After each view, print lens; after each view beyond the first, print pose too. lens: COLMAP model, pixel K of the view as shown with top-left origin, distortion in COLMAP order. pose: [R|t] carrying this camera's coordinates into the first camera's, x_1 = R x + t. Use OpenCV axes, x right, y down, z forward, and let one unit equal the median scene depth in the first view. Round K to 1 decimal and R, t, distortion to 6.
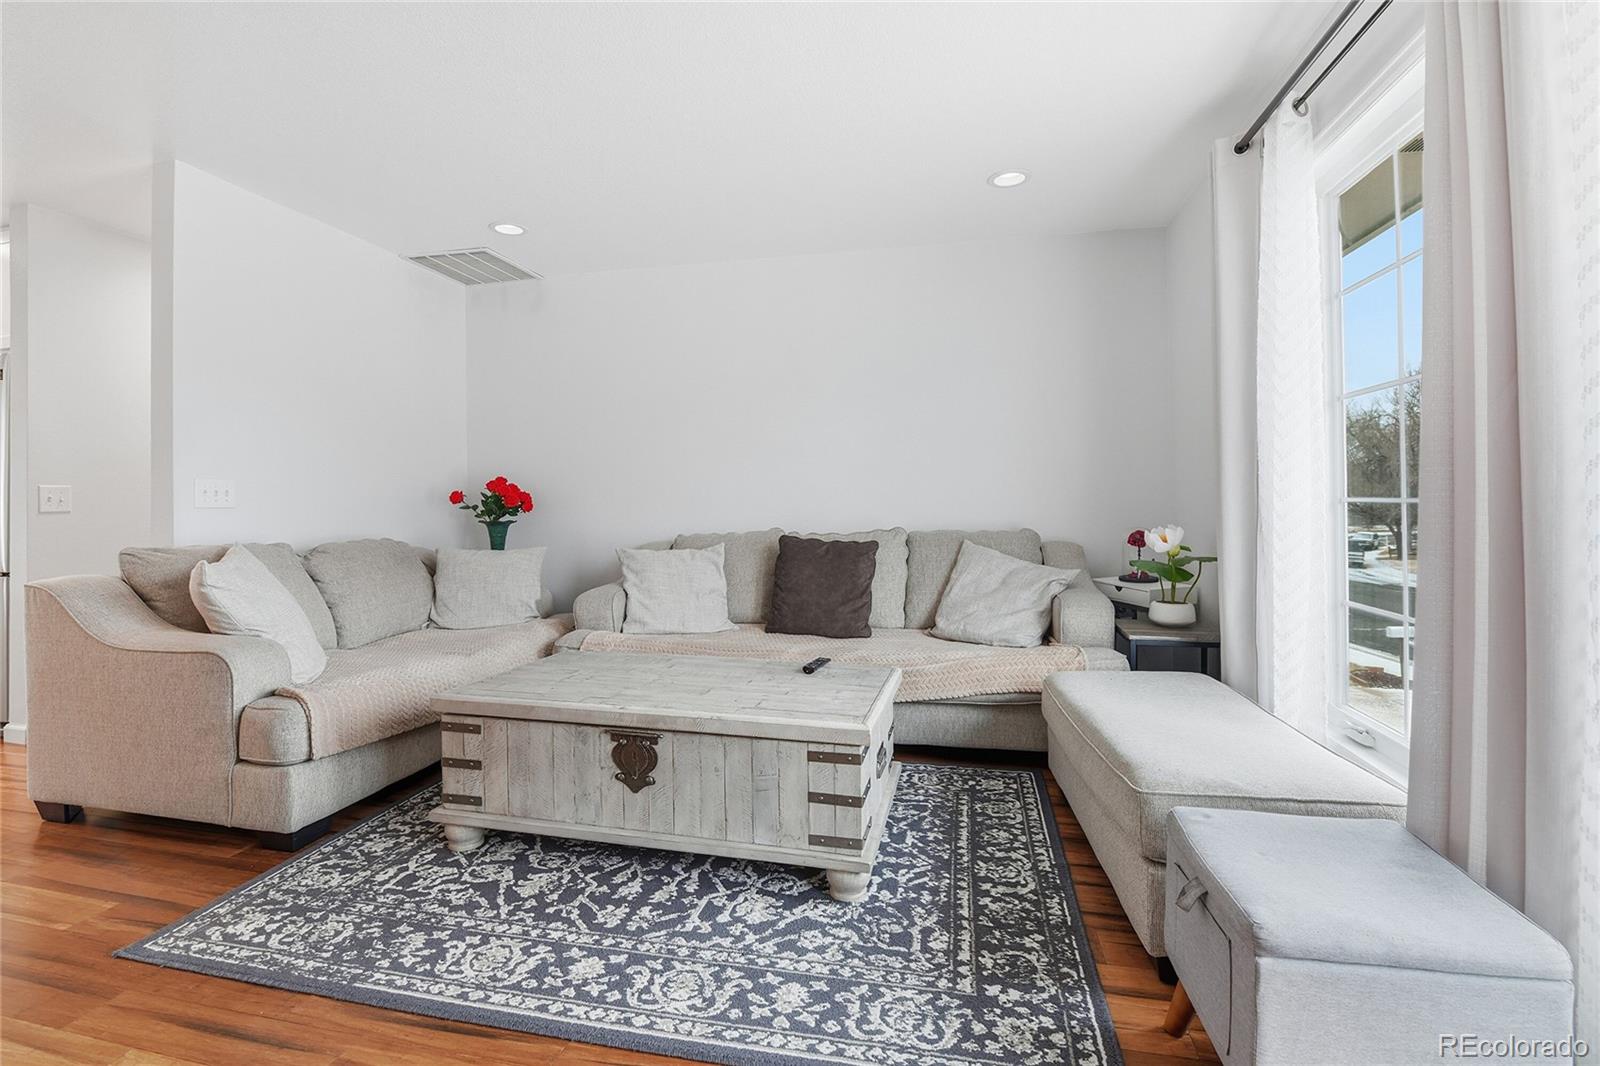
lens RADIAL K [[726.2, 0, 805.6], [0, 726.2, 501.1], [0, 0, 1]] dist [-0.000622, -0.011501]
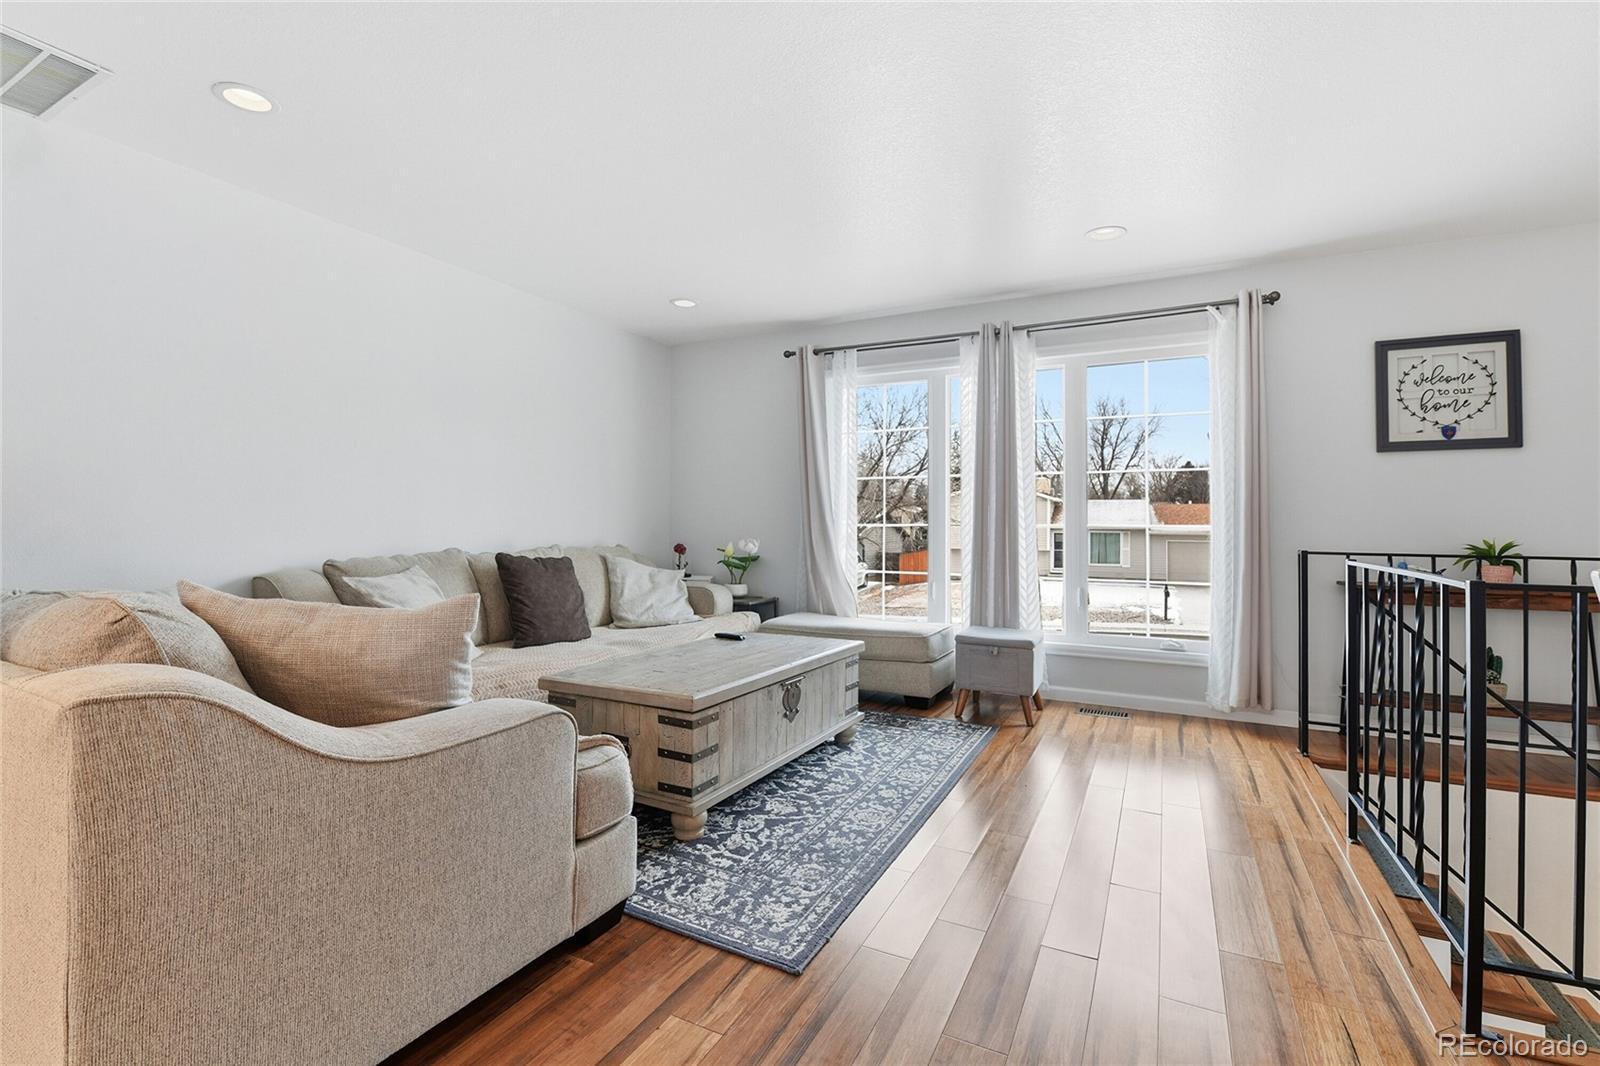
lens RADIAL K [[706.0, 0, 812.5], [0, 706.0, 508.5], [0, 0, 1]] dist [-0.011550, -0.000947]
pose [[0.246351, 0.034096, 0.968581, -1.706787], [-0.006760, 0.999417, -0.033462, 0.026423], [-0.969157, 0.001696, 0.246438, 0.658180]]
